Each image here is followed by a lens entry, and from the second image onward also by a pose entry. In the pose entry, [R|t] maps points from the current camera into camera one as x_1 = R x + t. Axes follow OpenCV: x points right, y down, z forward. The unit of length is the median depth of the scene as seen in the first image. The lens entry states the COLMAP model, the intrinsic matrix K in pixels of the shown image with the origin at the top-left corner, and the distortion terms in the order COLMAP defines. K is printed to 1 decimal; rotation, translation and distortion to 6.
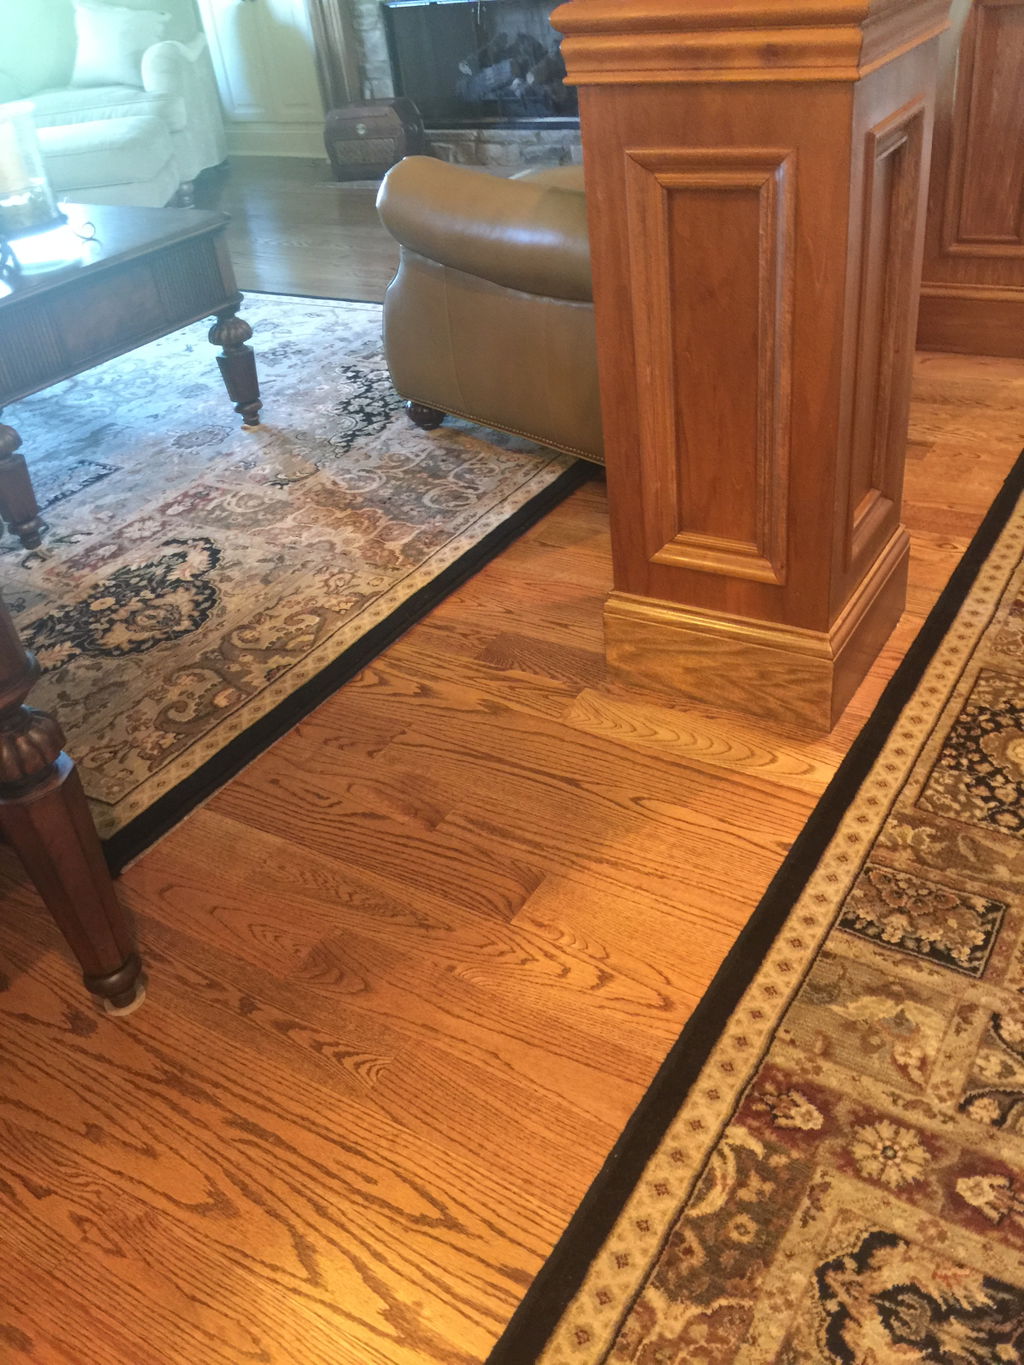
lens RADIAL K [[1154.6, 0, 523.6], [0, 1154.6, 678.4], [0, 0, 1]] dist [0.072269, -0.105211]
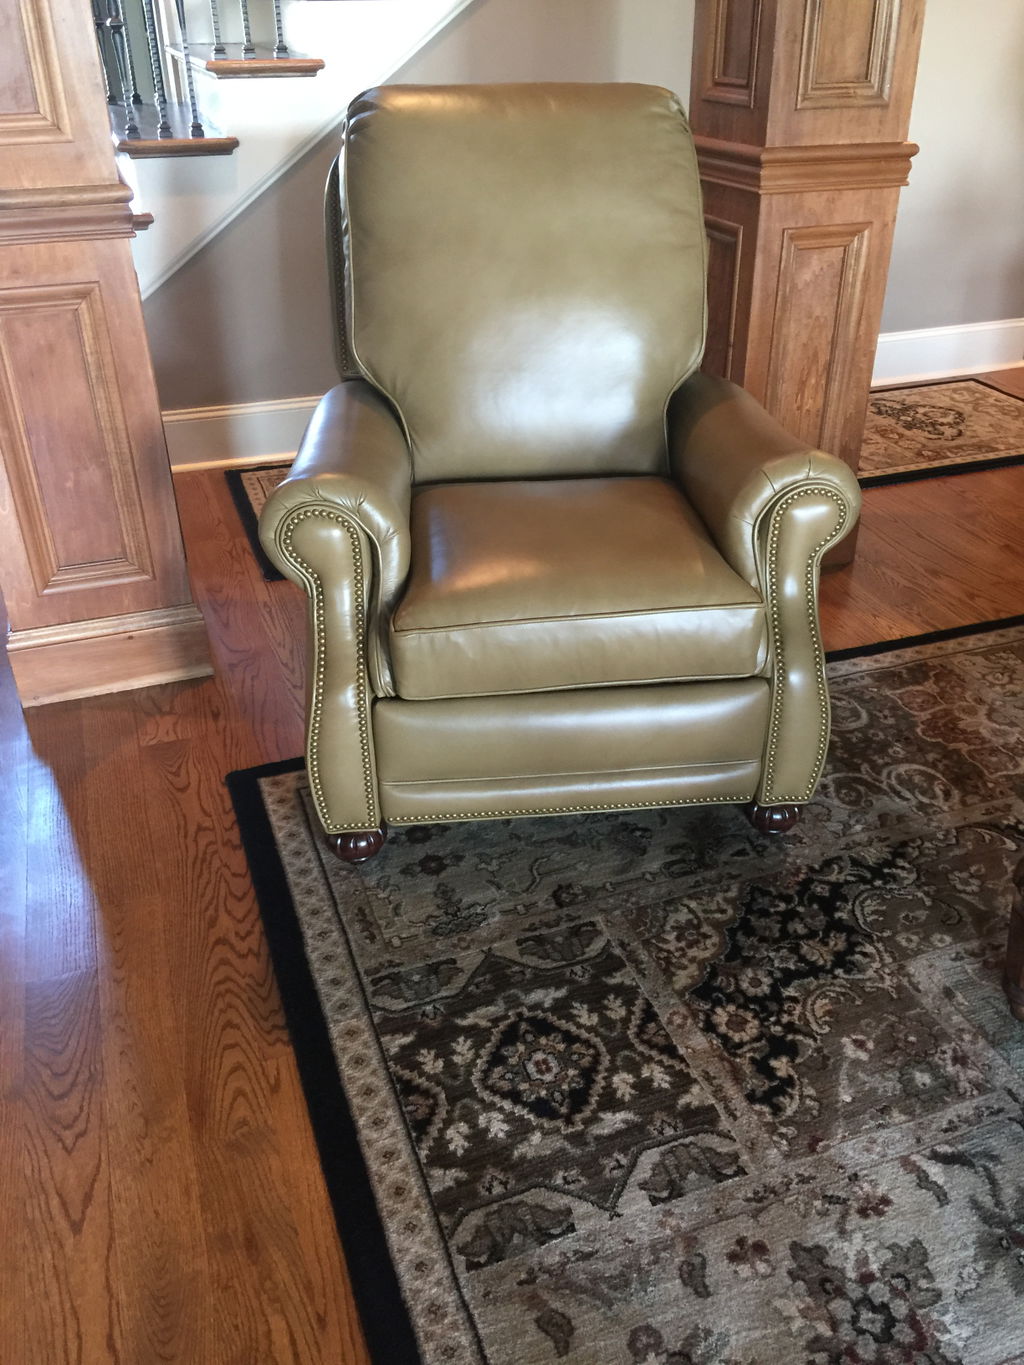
lens RADIAL K [[1154.6, 0, 523.6], [0, 1154.6, 678.4], [0, 0, 1]] dist [0.072269, -0.105211]
pose [[-0.775716, -0.218326, 0.592113, -0.651345], [0.428574, 0.506463, 0.748211, -1.537050], [-0.463237, 0.834164, -0.299302, 2.182287]]
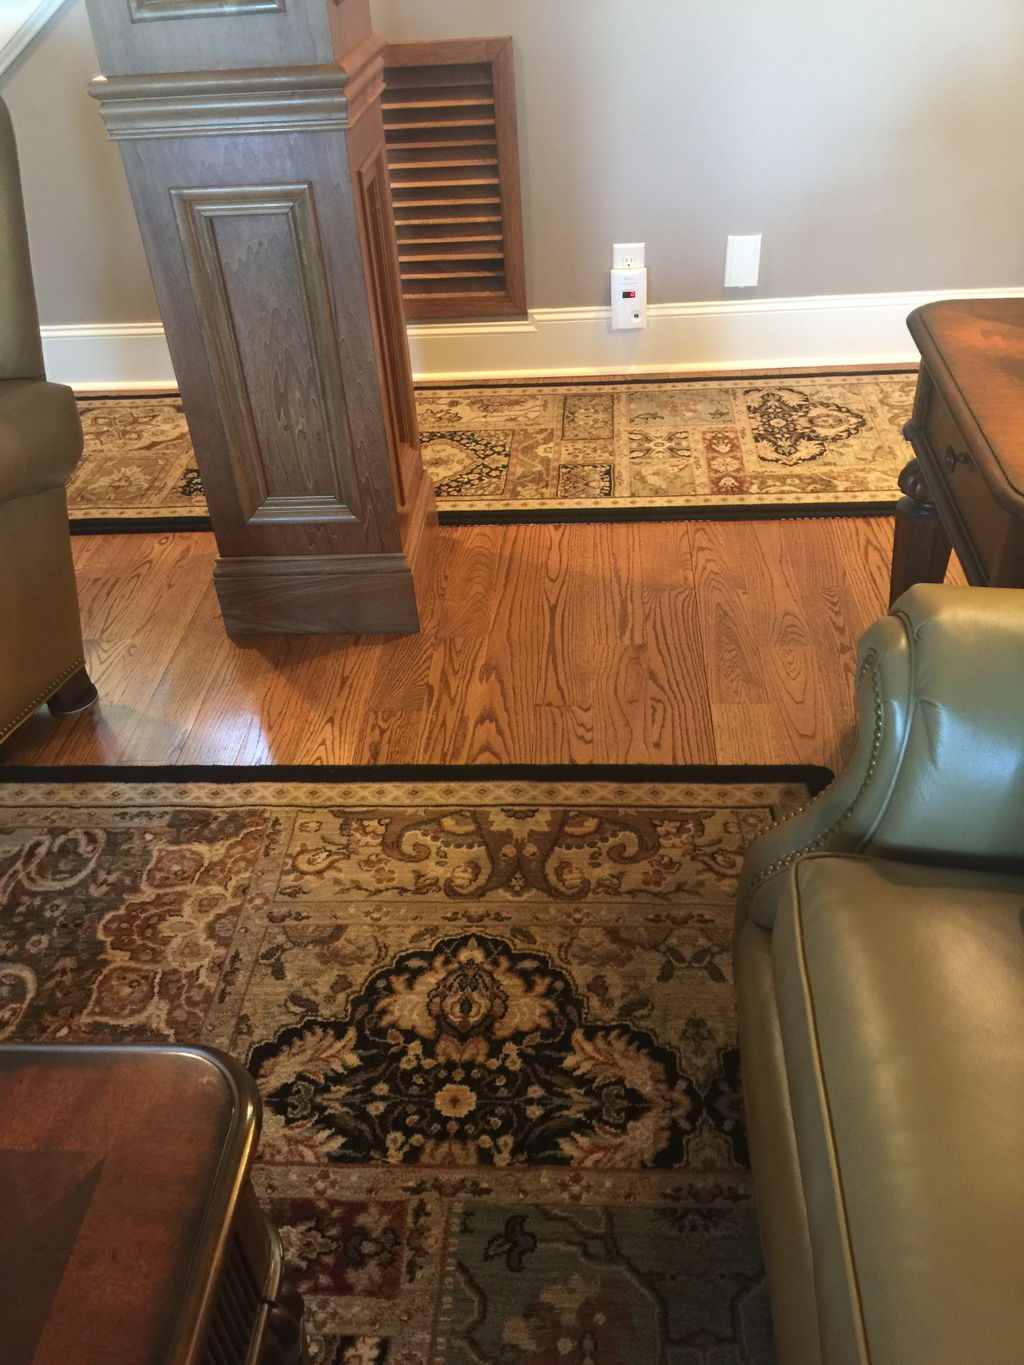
lens RADIAL K [[1154.6, 0, 523.6], [0, 1154.6, 678.4], [0, 0, 1]] dist [0.072269, -0.105211]
pose [[-0.466008, -0.409049, 0.784548, -1.103797], [0.584425, 0.523438, 0.620049, -0.771902], [-0.664292, 0.747457, -0.004868, 1.180175]]
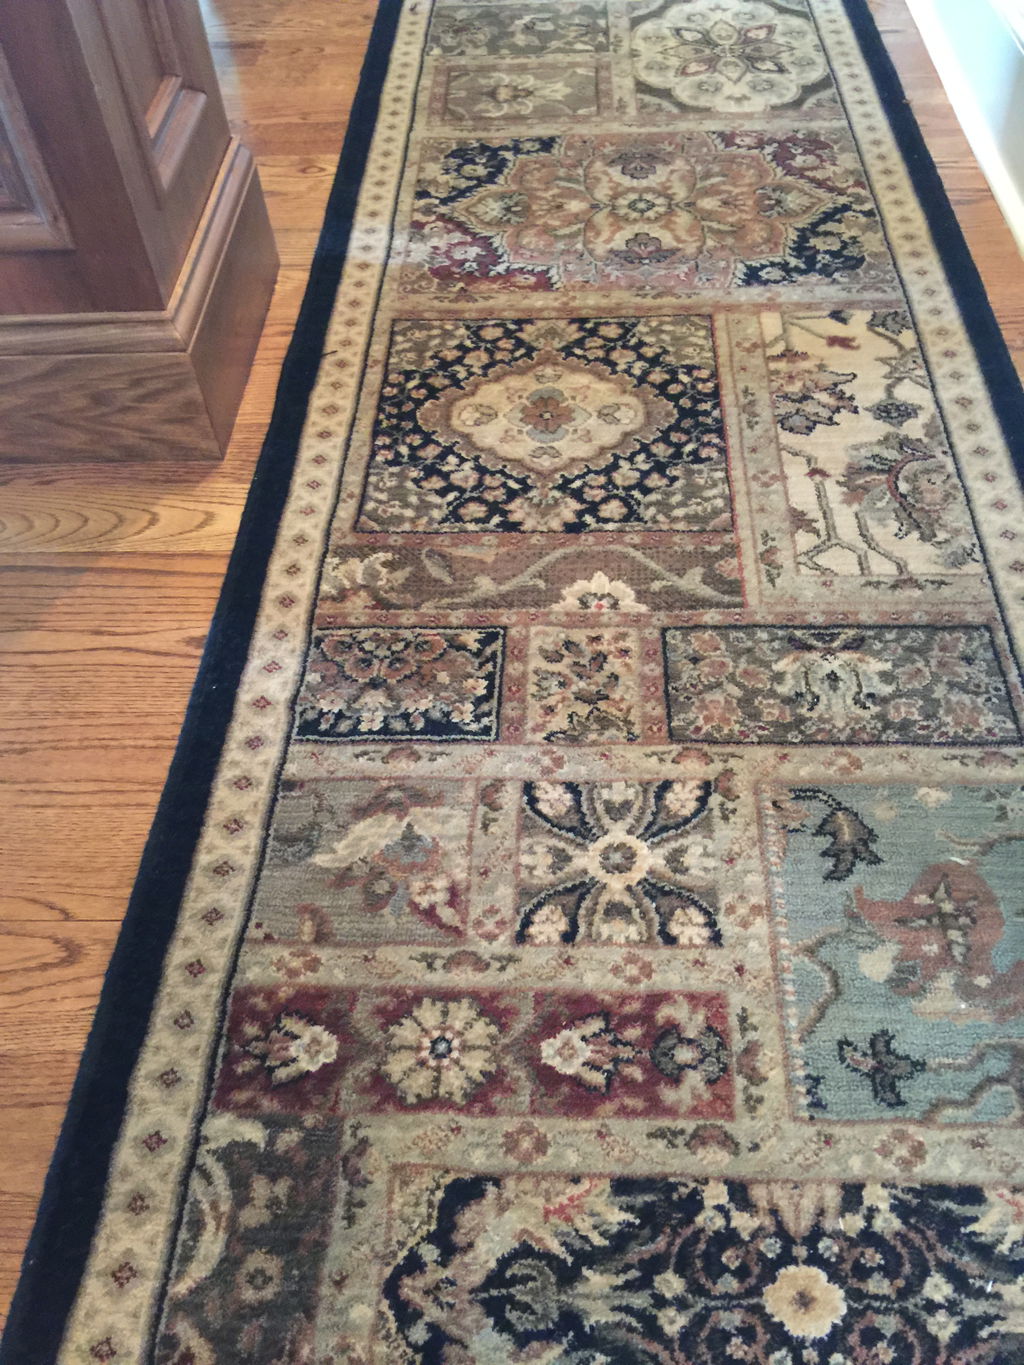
lens RADIAL K [[1175.3, 0, 515.5], [0, 1175.3, 676.4], [0, 0, 1]] dist [0.101024, -0.189284]
pose [[0.871520, -0.332124, 0.360758, 0.128793], [0.245228, 0.932295, 0.265874, 0.025019], [-0.424636, -0.143246, 0.893960, 0.295278]]
